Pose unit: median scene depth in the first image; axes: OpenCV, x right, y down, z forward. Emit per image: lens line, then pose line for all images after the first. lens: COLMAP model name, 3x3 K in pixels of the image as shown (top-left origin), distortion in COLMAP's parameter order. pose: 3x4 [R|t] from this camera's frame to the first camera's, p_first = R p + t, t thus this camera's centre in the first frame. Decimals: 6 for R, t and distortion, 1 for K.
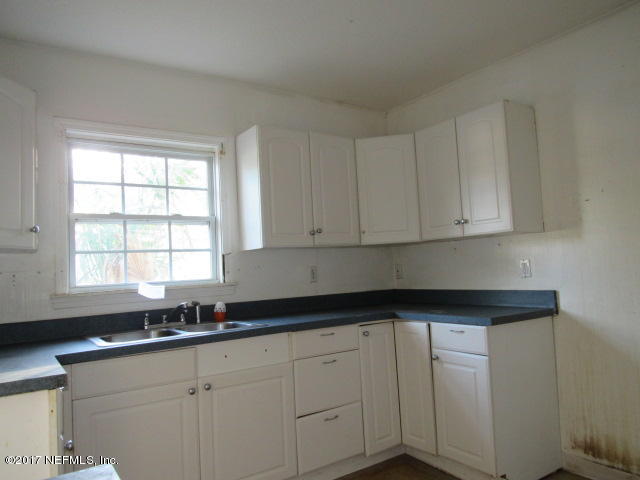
lens RADIAL K [[463.3, 0, 320.0], [0, 463.3, 240.0], [0, 0, 1]] dist [-0.000208, -0.000271]
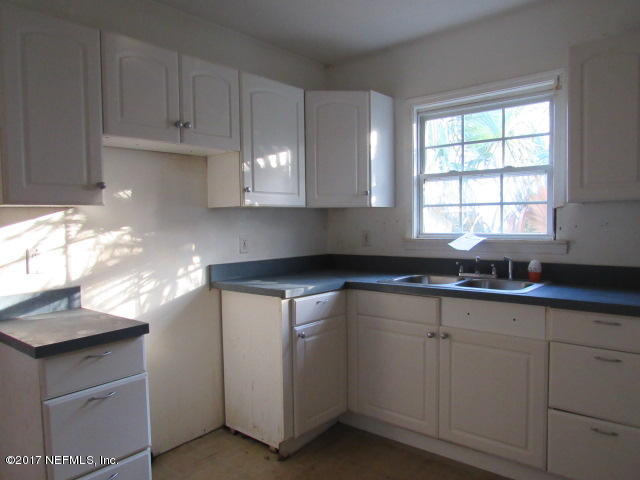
lens RADIAL K [[463.3, 0, 320.0], [0, 463.3, 240.0], [0, 0, 1]] dist [-0.000208, -0.000271]
pose [[0.285493, 0.086512, -0.954468, 0.550406], [0.055905, 0.992718, 0.106700, -0.028987], [0.956749, -0.083822, 0.278578, 0.354249]]
